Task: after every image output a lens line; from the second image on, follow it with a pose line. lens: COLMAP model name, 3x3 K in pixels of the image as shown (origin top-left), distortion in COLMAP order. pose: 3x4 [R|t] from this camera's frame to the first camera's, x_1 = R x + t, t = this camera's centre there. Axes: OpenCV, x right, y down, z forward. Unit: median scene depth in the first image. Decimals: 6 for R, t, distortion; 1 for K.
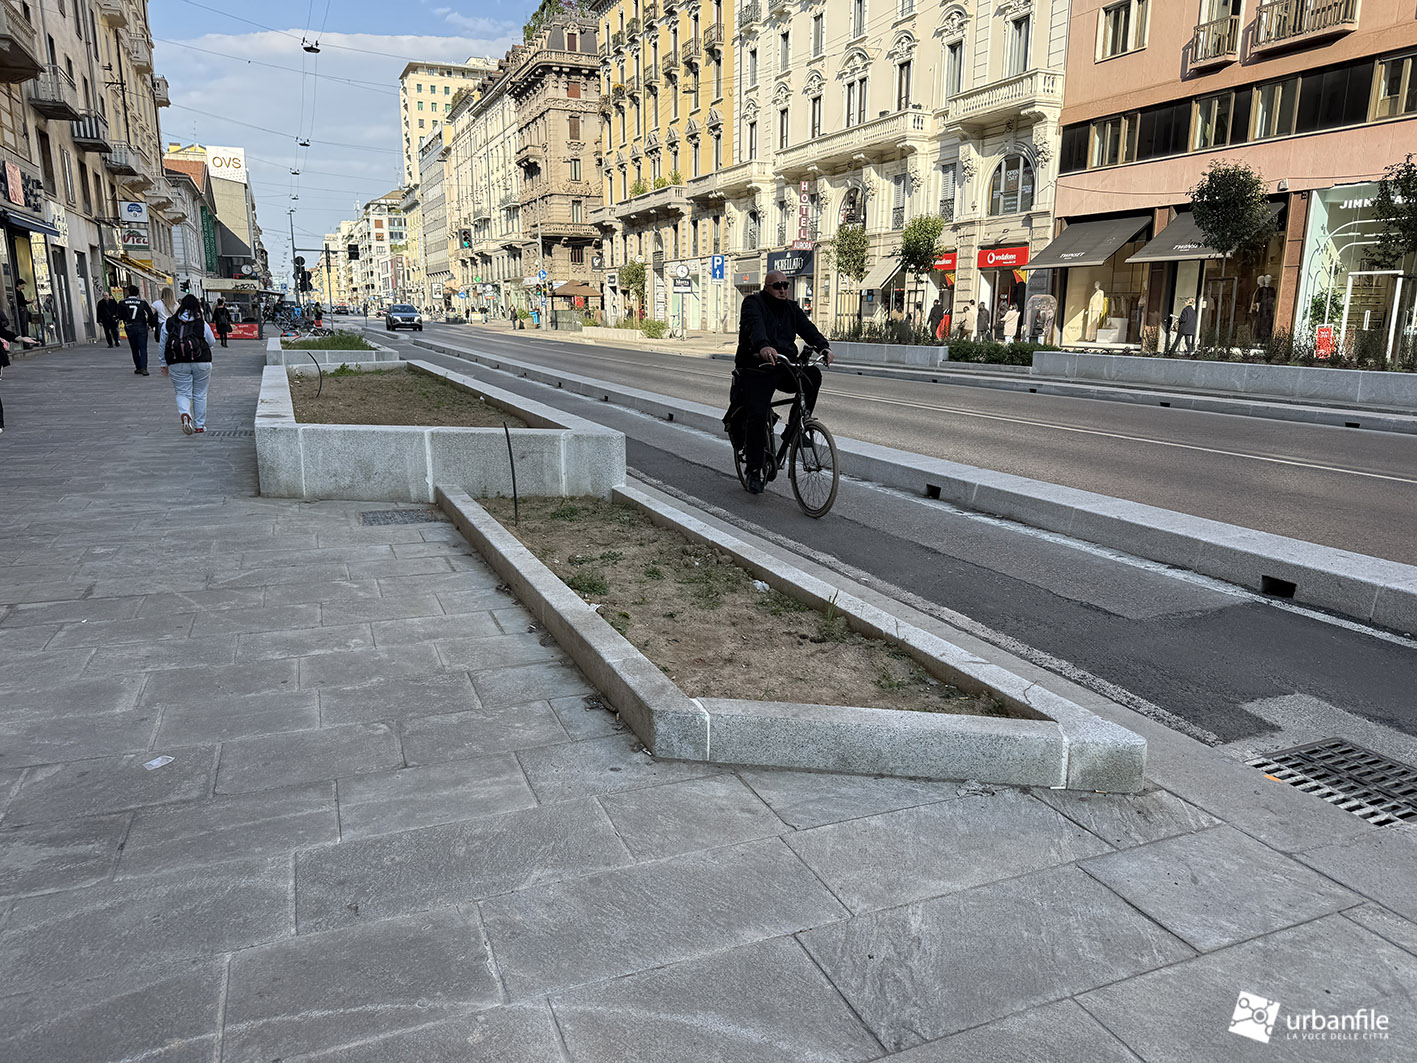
lens RADIAL K [[1020.7, 0, 715.4], [0, 1020.7, 538.6], [0, 0, 1]] dist [0.031751, -0.025183]
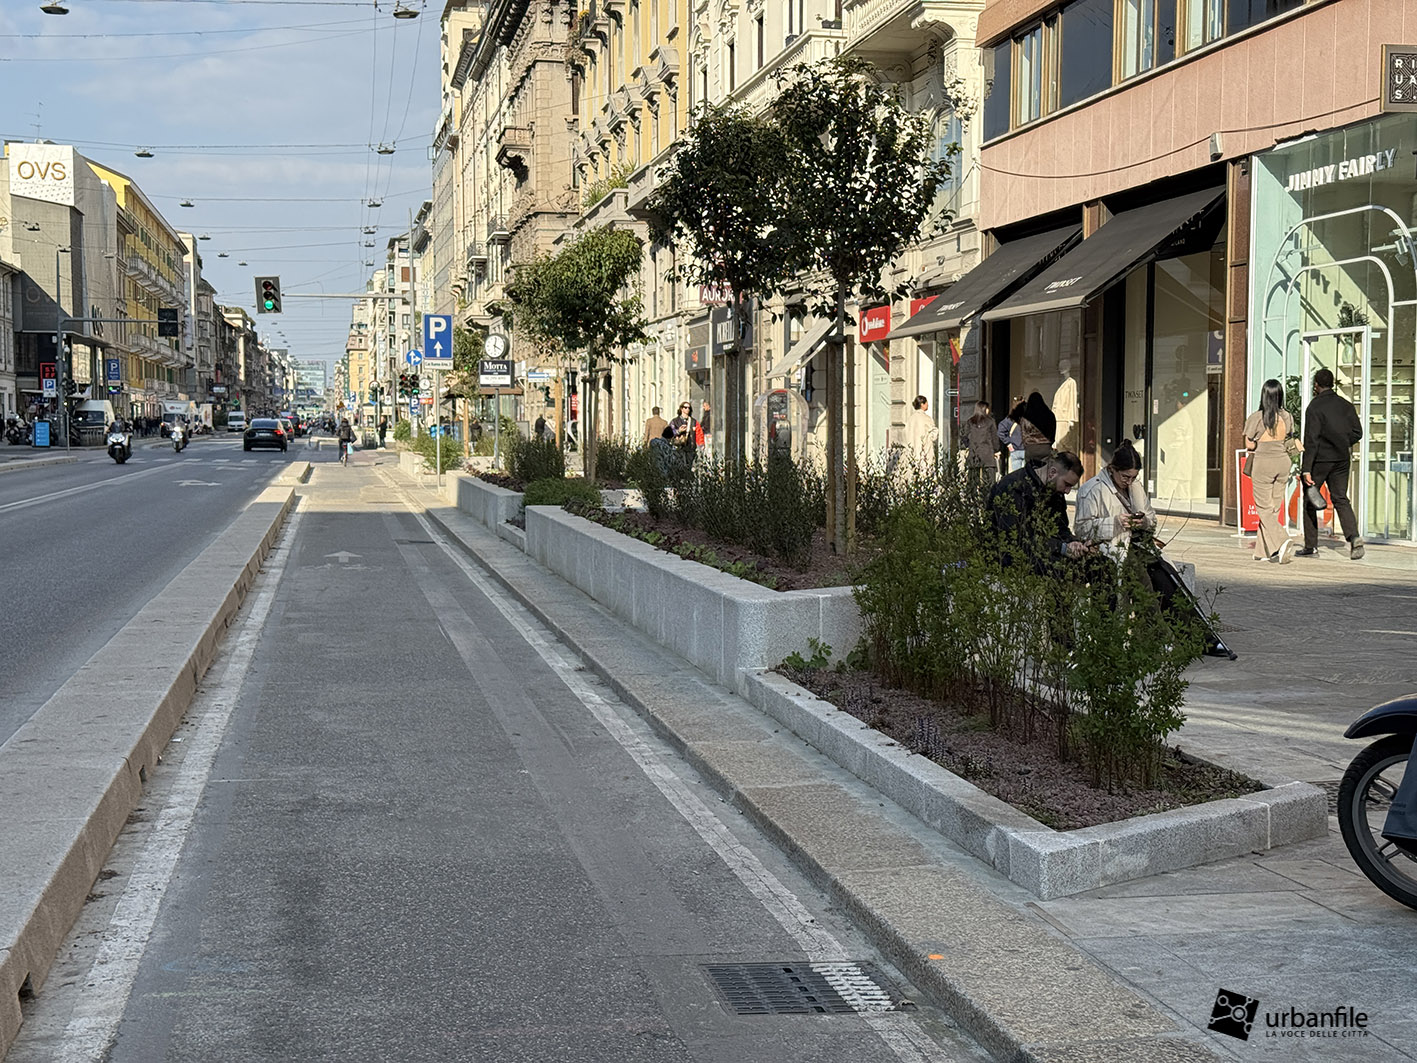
lens RADIAL K [[1991.6, 0, 709.4], [0, 1991.6, 534.6], [0, 0, 1]] dist [0.167338, 0.000000]
pose [[0.975749, 0.009390, -0.218692, 0.399210], [-0.045079, 0.986284, -0.158785, -0.015790], [0.214201, 0.164793, 0.962788, 0.086618]]
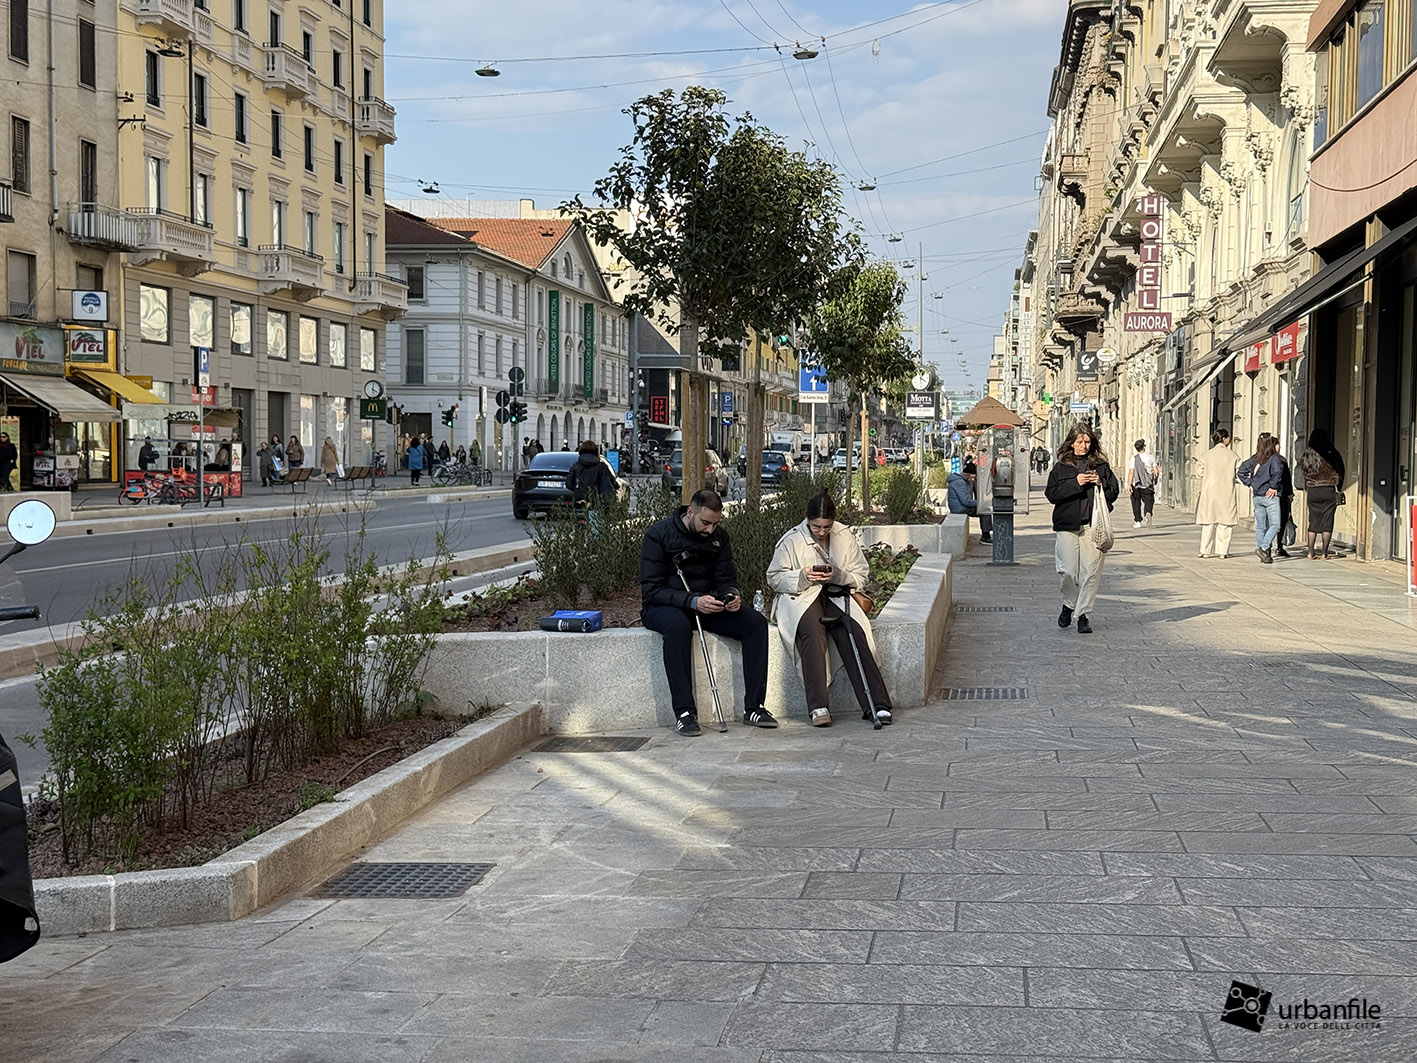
lens RADIAL K [[1991.6, 0, 715.2], [0, 1991.6, 521.4], [0, 0, 1]] dist [0.167338, 0.000000]
pose [[0.851622, 0.022524, -0.523673, 0.551319], [-0.119452, 0.981127, -0.152058, -0.034214], [0.510365, 0.192050, 0.838239, 0.157051]]
